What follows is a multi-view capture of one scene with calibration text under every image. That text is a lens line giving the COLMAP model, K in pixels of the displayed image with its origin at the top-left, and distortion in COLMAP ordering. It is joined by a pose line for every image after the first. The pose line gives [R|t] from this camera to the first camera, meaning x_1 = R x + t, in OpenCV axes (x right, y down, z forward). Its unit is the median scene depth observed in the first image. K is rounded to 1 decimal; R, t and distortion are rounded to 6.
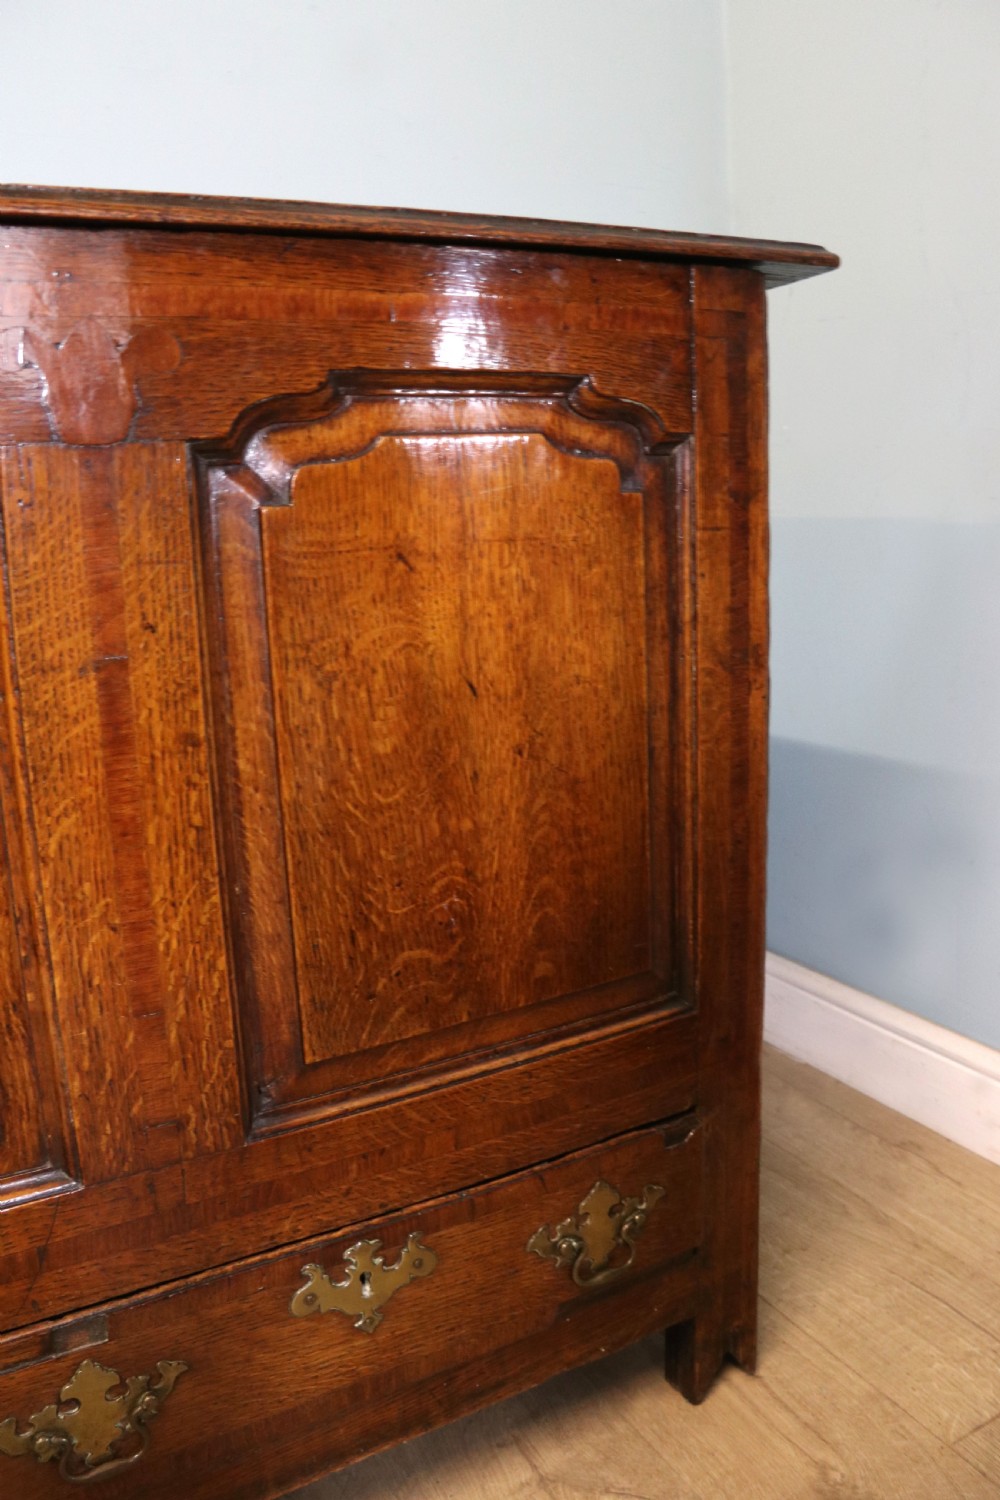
lens RADIAL K [[1224.4, 0, 500.0], [0, 1224.4, 750.0], [0, 0, 1]] dist [-0.182802, 0.136348]
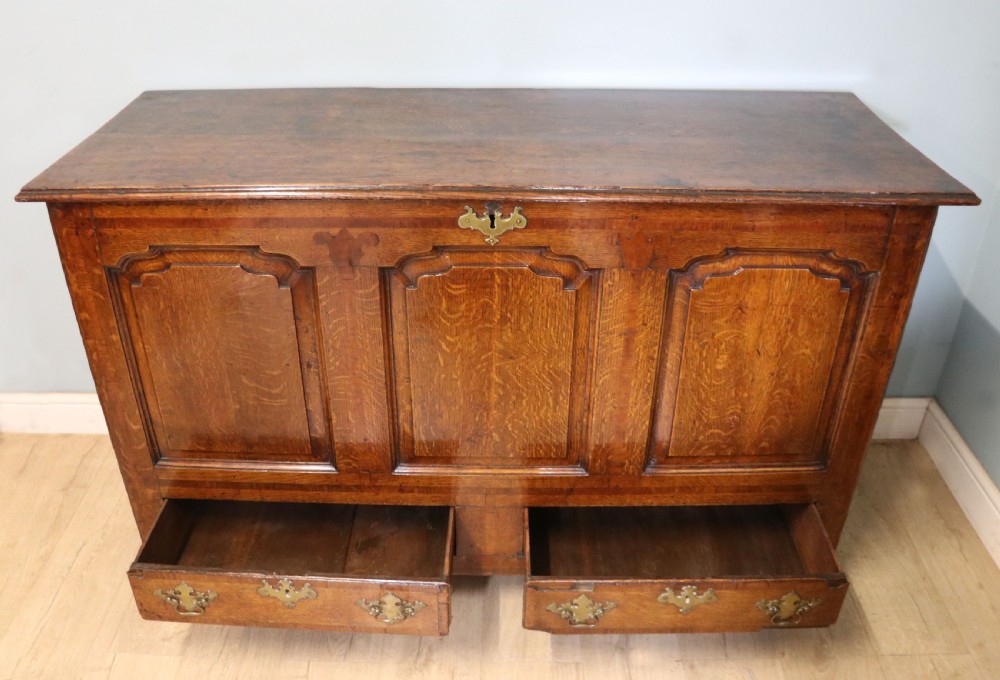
lens RADIAL K [[879.3, 0, 500.0], [0, 879.3, 340.0], [0, 0, 1]] dist [-0.192515, 0.154020]
pose [[0.872945, 0.294263, -0.389070, 0.217379], [-0.134620, 0.911918, 0.387662, -0.750762], [0.468875, -0.286032, 0.835669, -0.859733]]
